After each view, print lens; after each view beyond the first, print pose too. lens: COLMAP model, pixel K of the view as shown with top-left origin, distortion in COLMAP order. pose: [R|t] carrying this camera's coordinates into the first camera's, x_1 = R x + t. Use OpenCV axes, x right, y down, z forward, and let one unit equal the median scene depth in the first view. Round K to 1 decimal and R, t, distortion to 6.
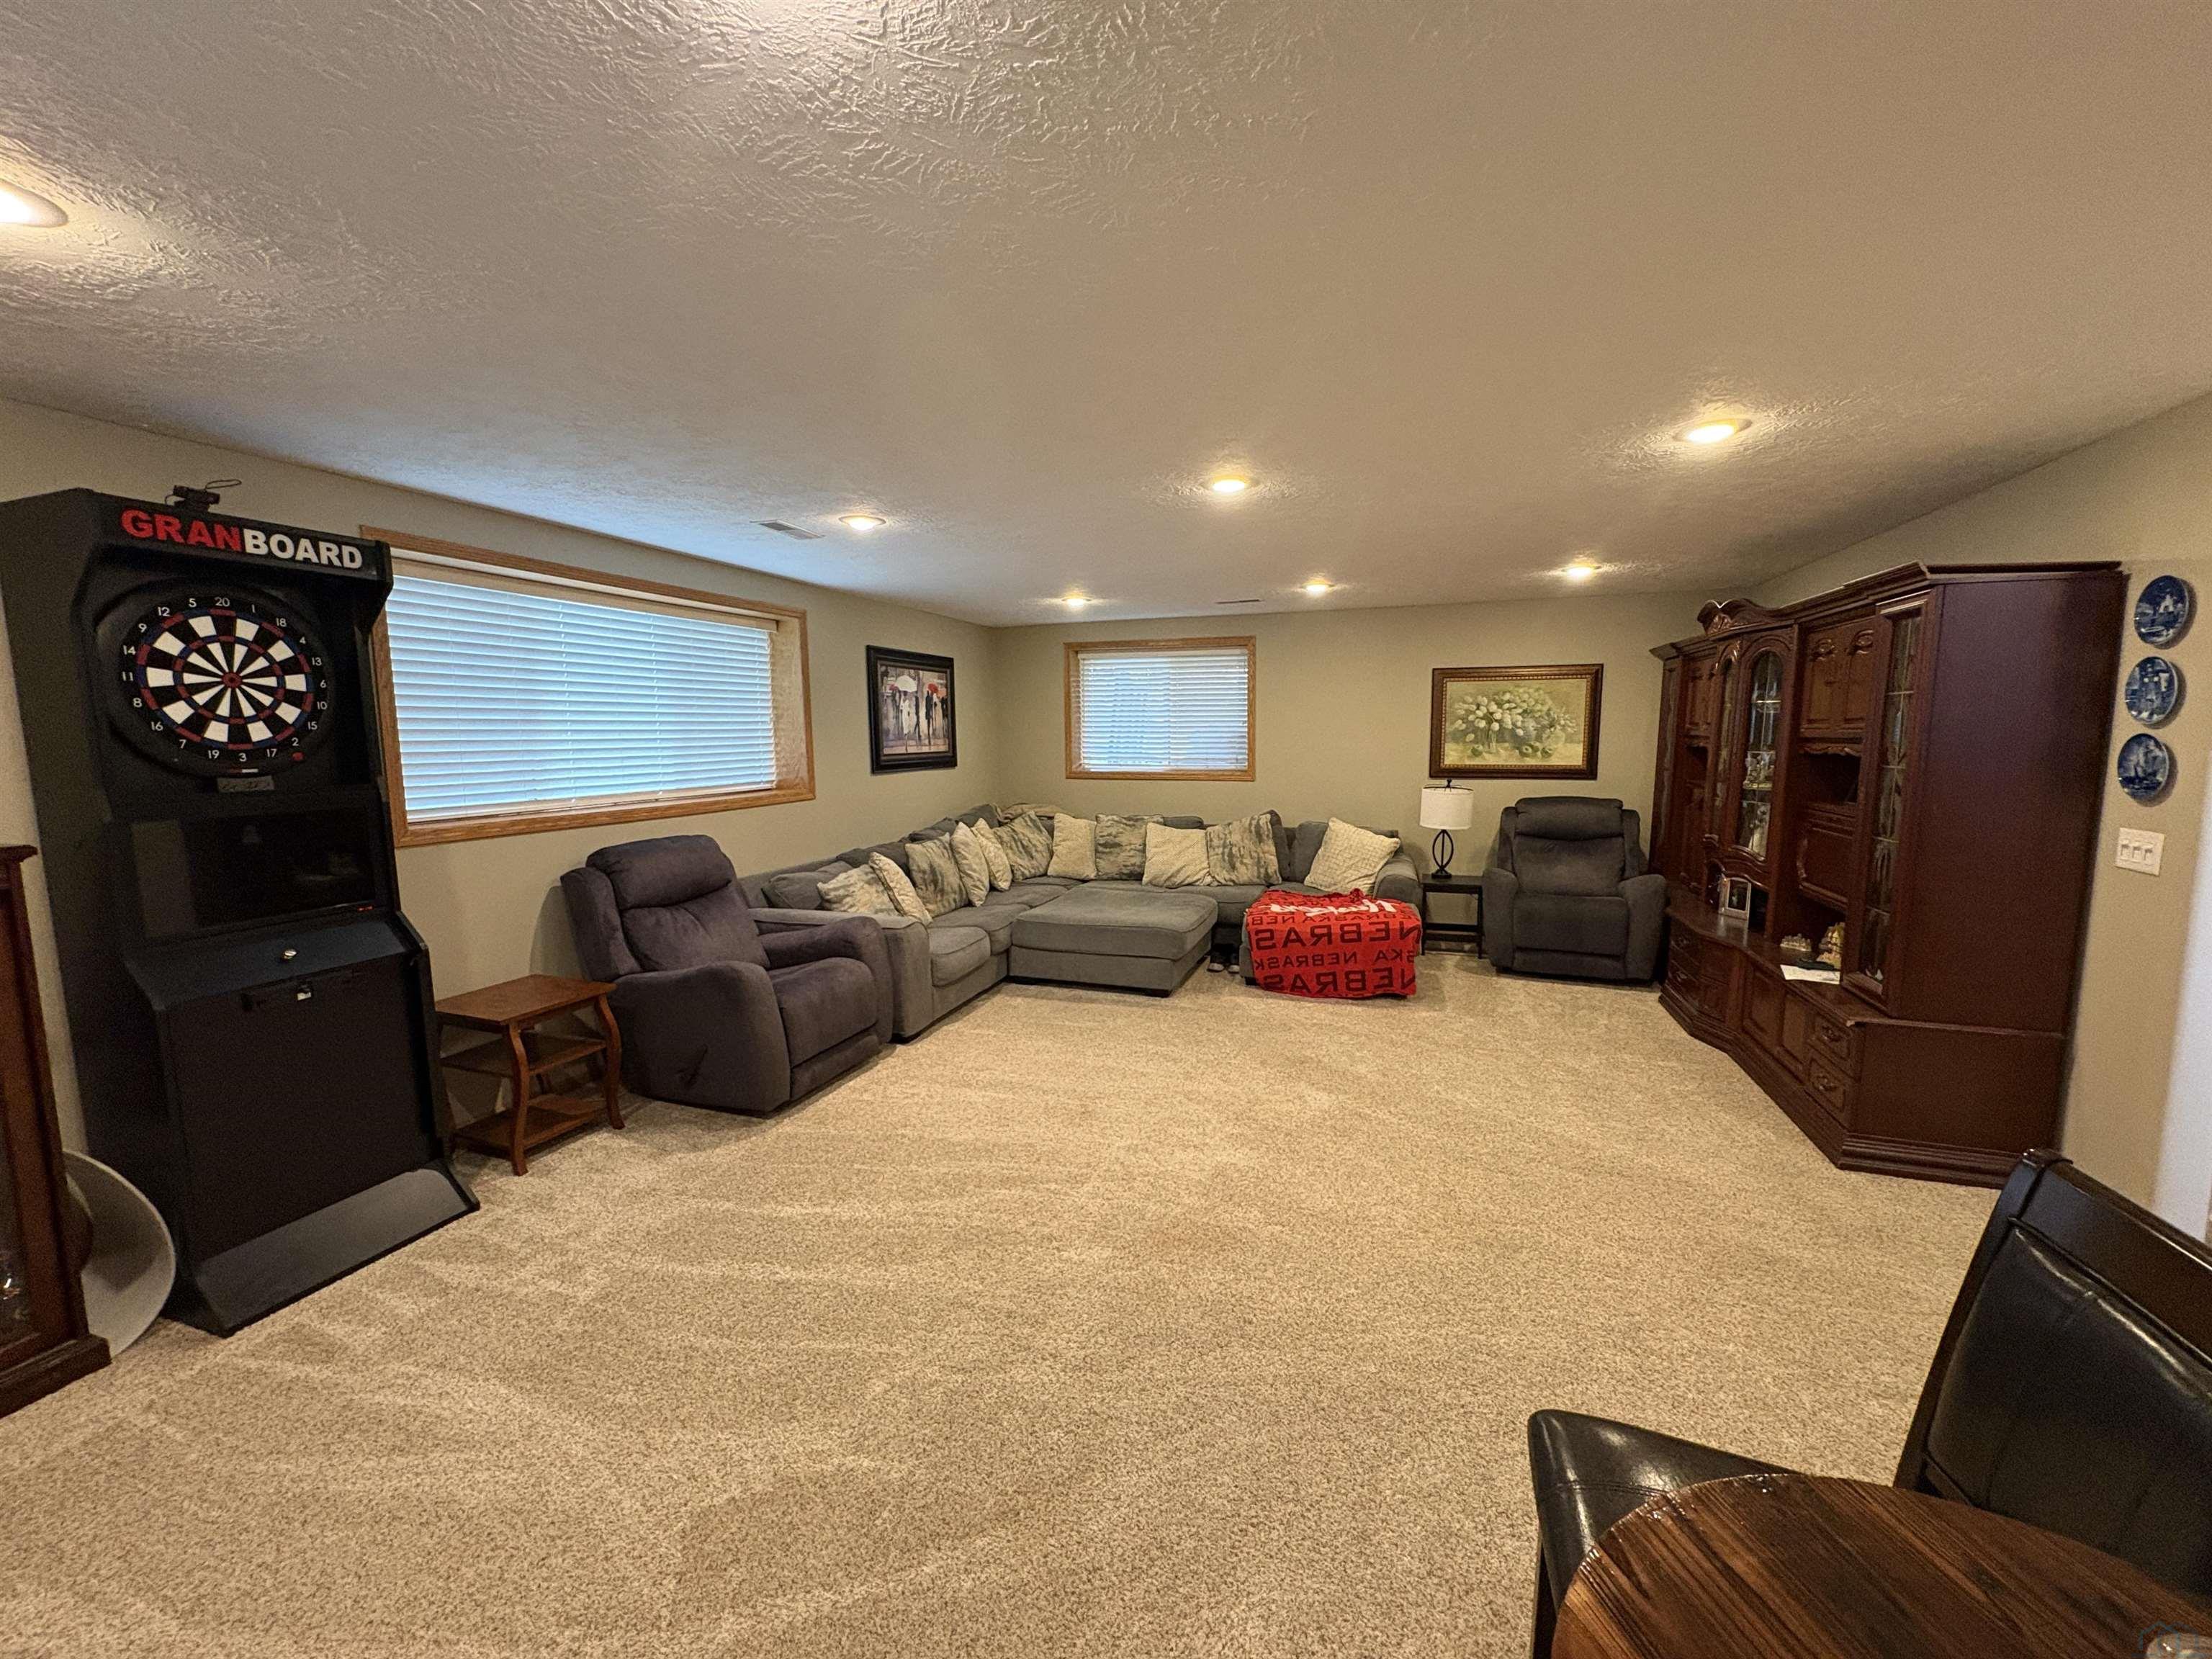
lens RADIAL K [[880.2, 0, 1106.0], [0, 880.2, 829.5], [0, 0, 1]] dist [0.000018, 0.000247]
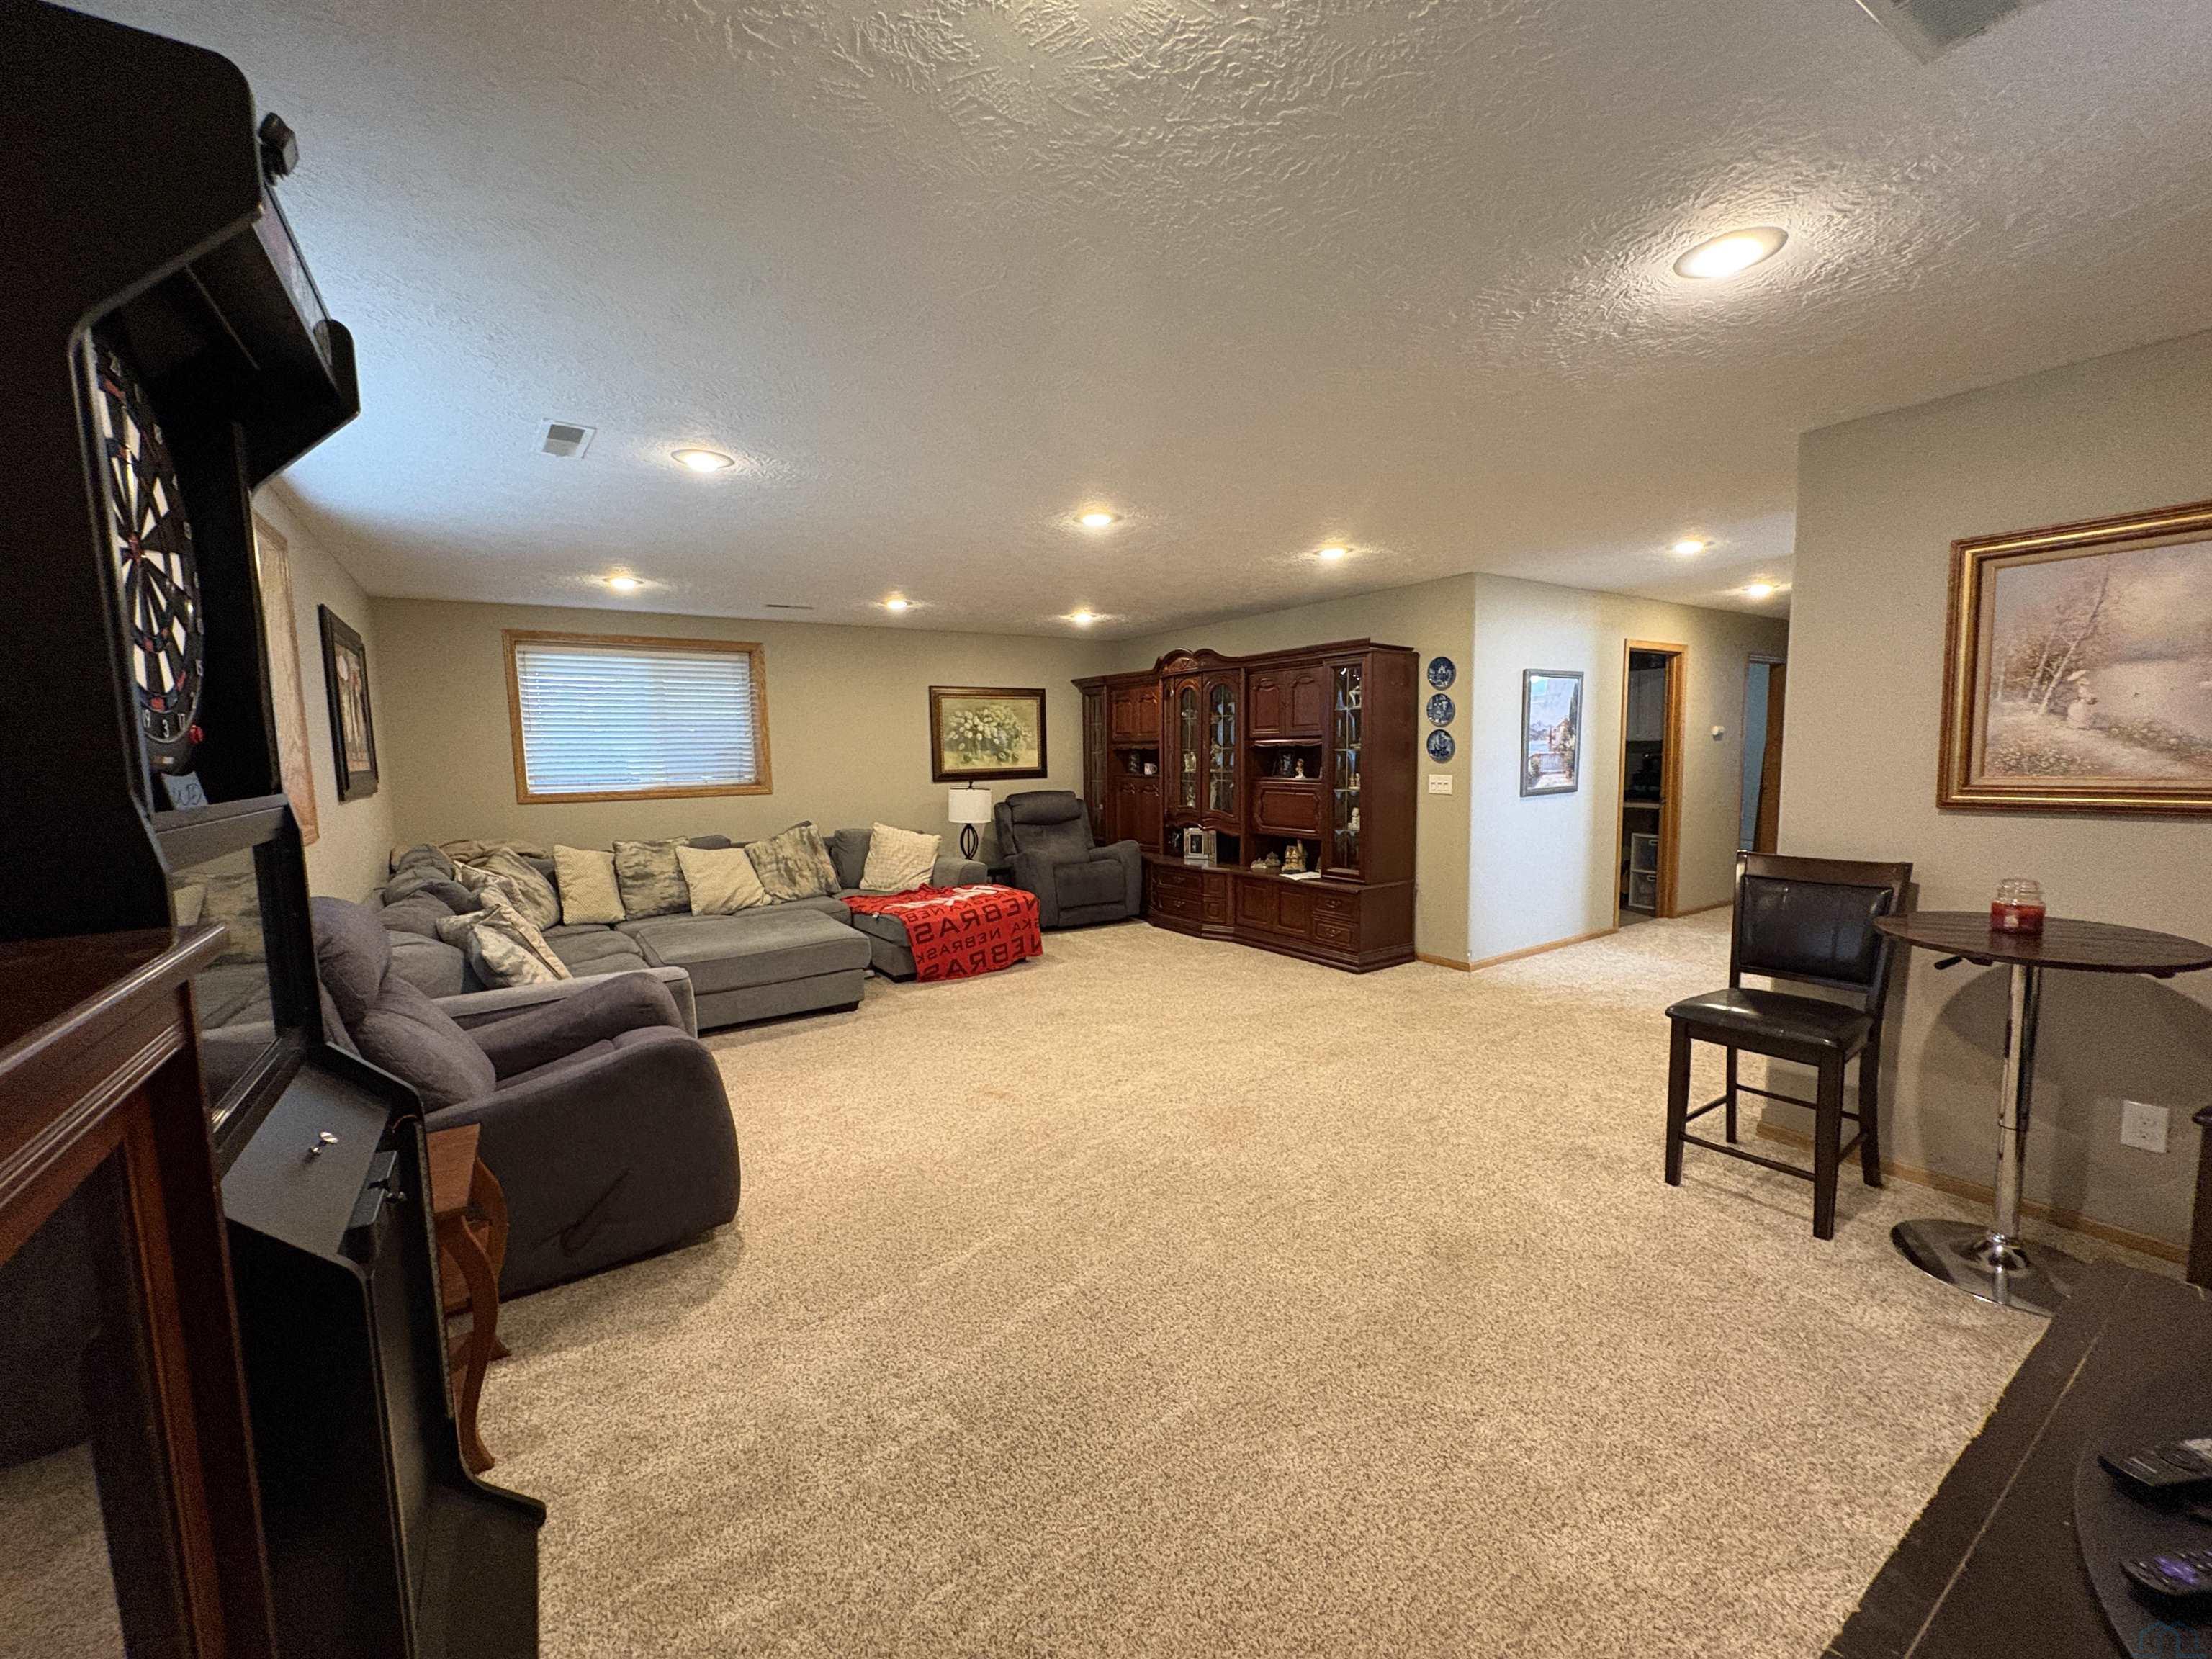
lens RADIAL K [[880.2, 0, 1106.0], [0, 880.2, 829.5], [0, 0, 1]] dist [0.000018, 0.000247]
pose [[0.601036, -0.078168, 0.795390, -0.522394], [0.103826, 0.994409, 0.019271, 0.004048], [-0.792449, 0.070999, 0.605792, 0.183826]]
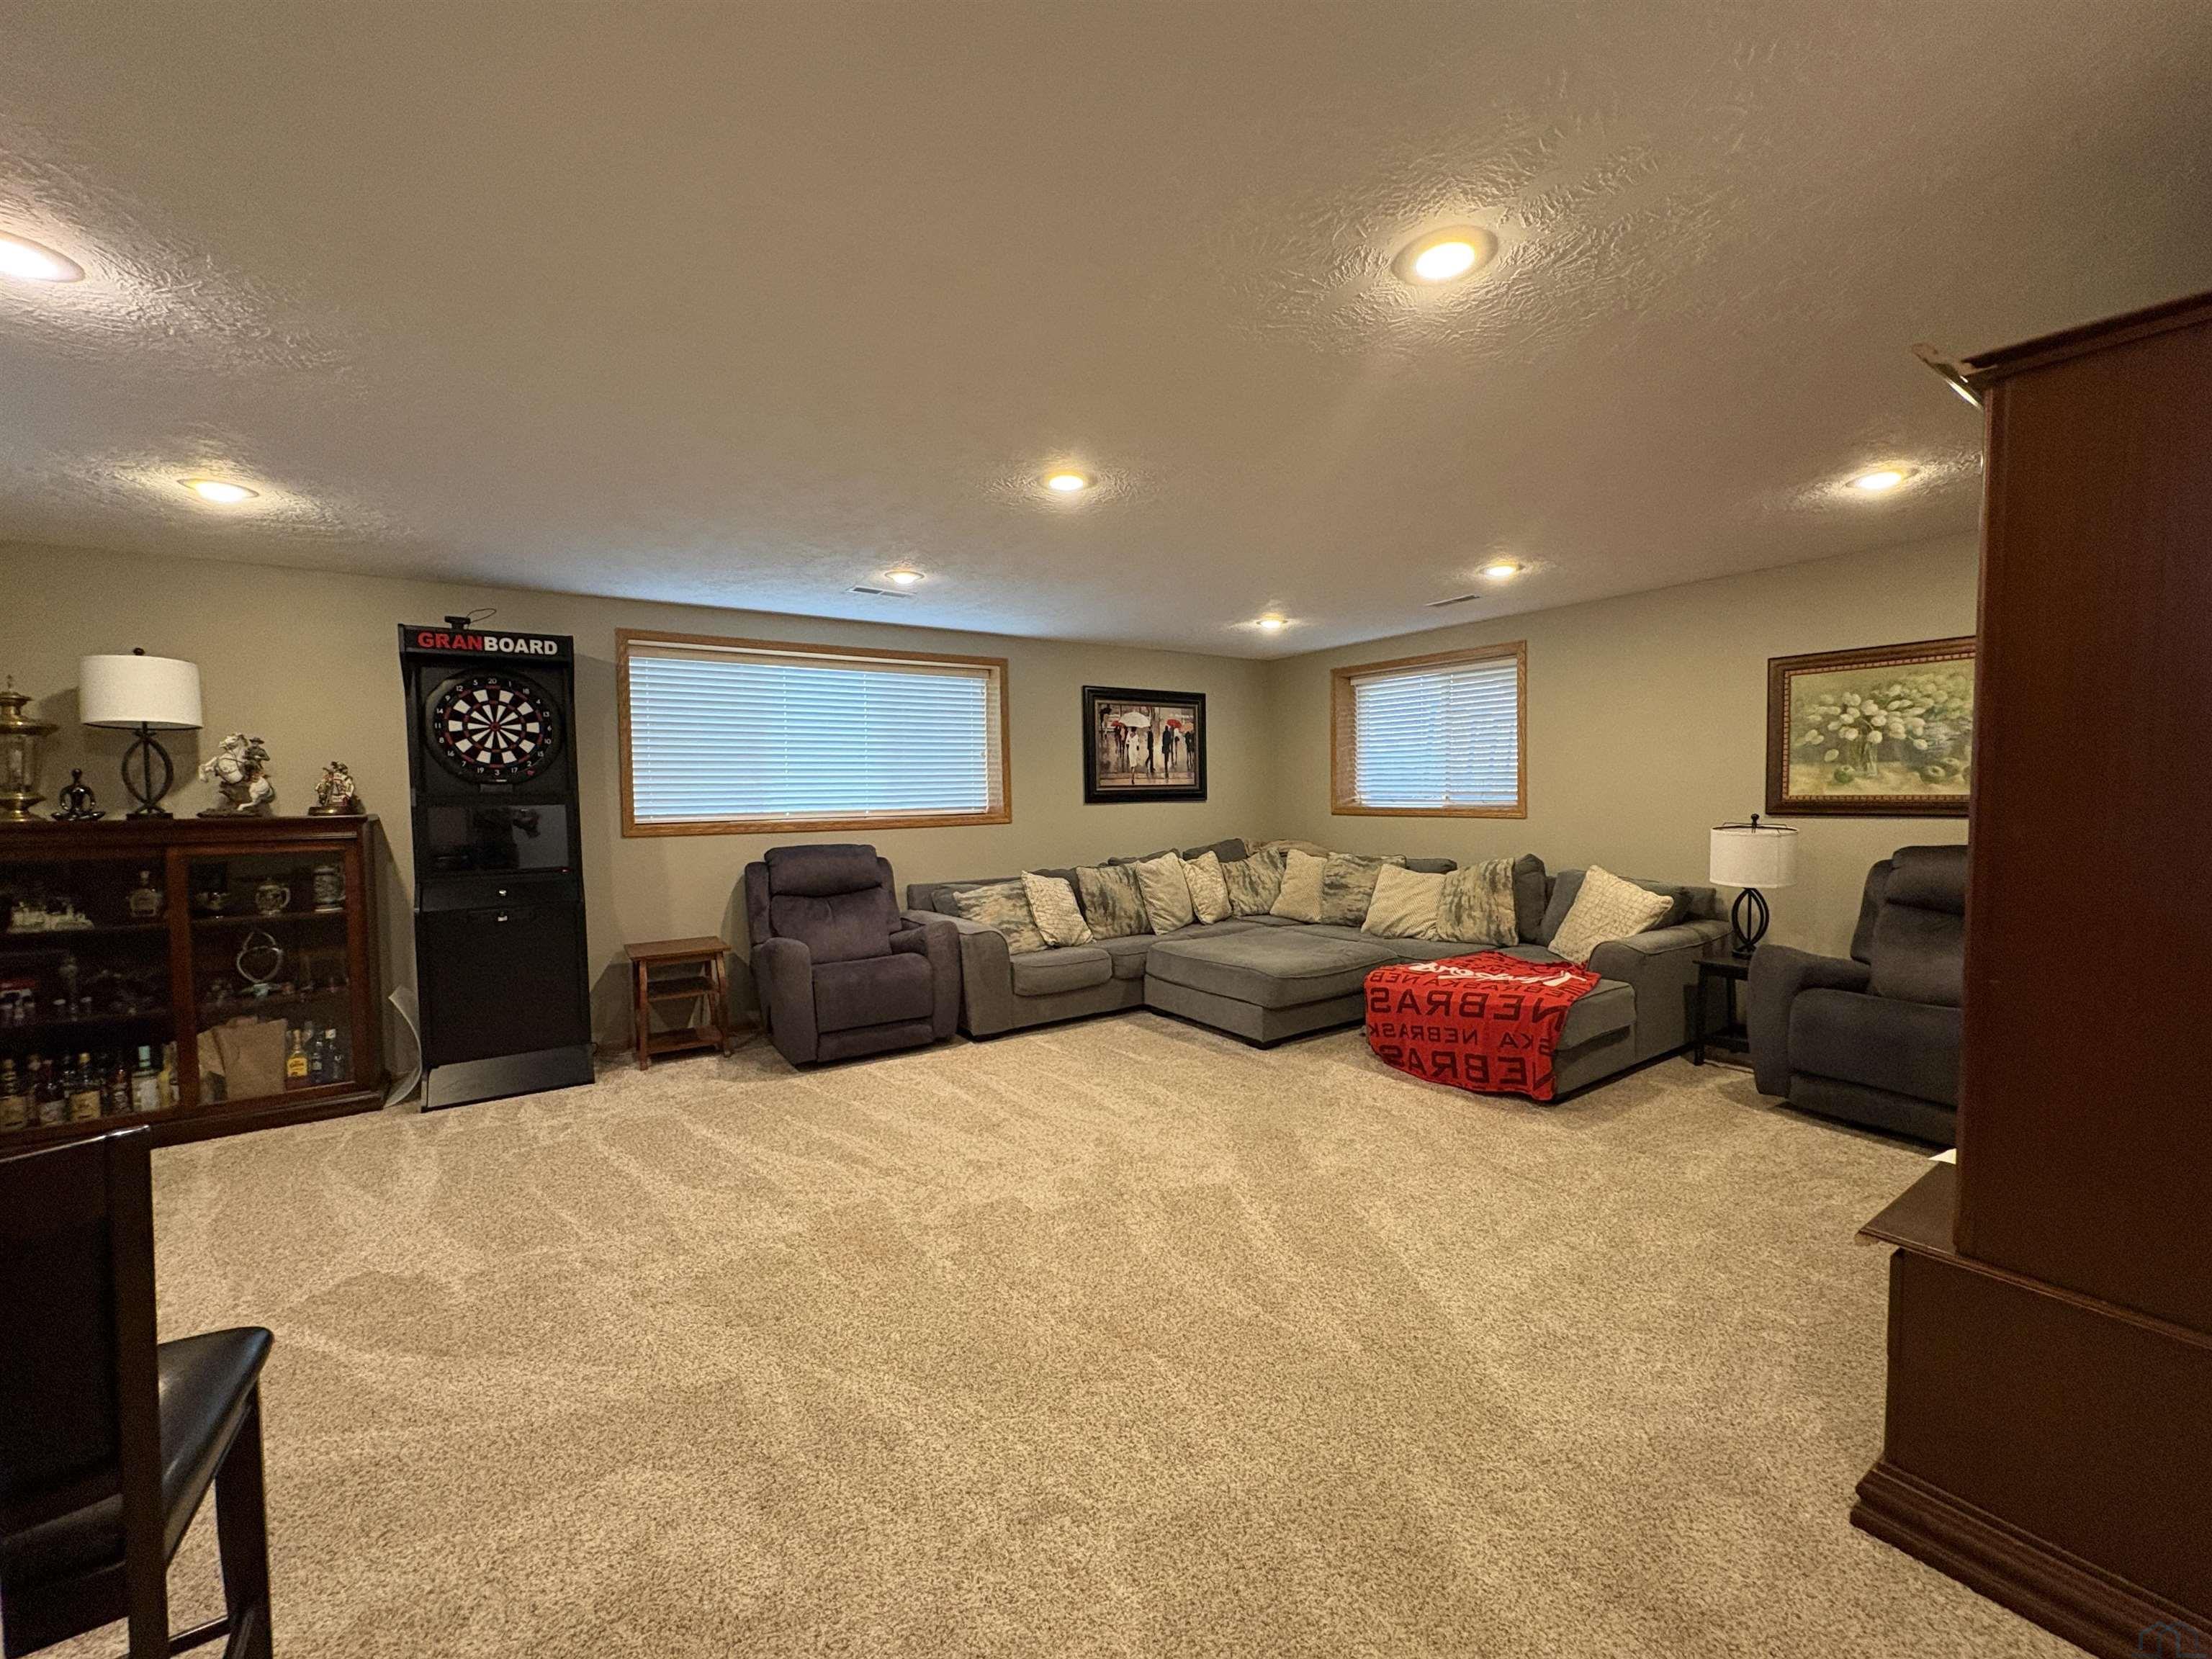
lens RADIAL K [[880.2, 0, 1106.0], [0, 880.2, 829.5], [0, 0, 1]] dist [0.000018, 0.000247]
pose [[0.802741, 0.021434, -0.595943, 0.469556], [-0.057467, 0.997483, -0.041532, 0.014404], [0.593553, 0.067586, 0.801952, 0.175712]]
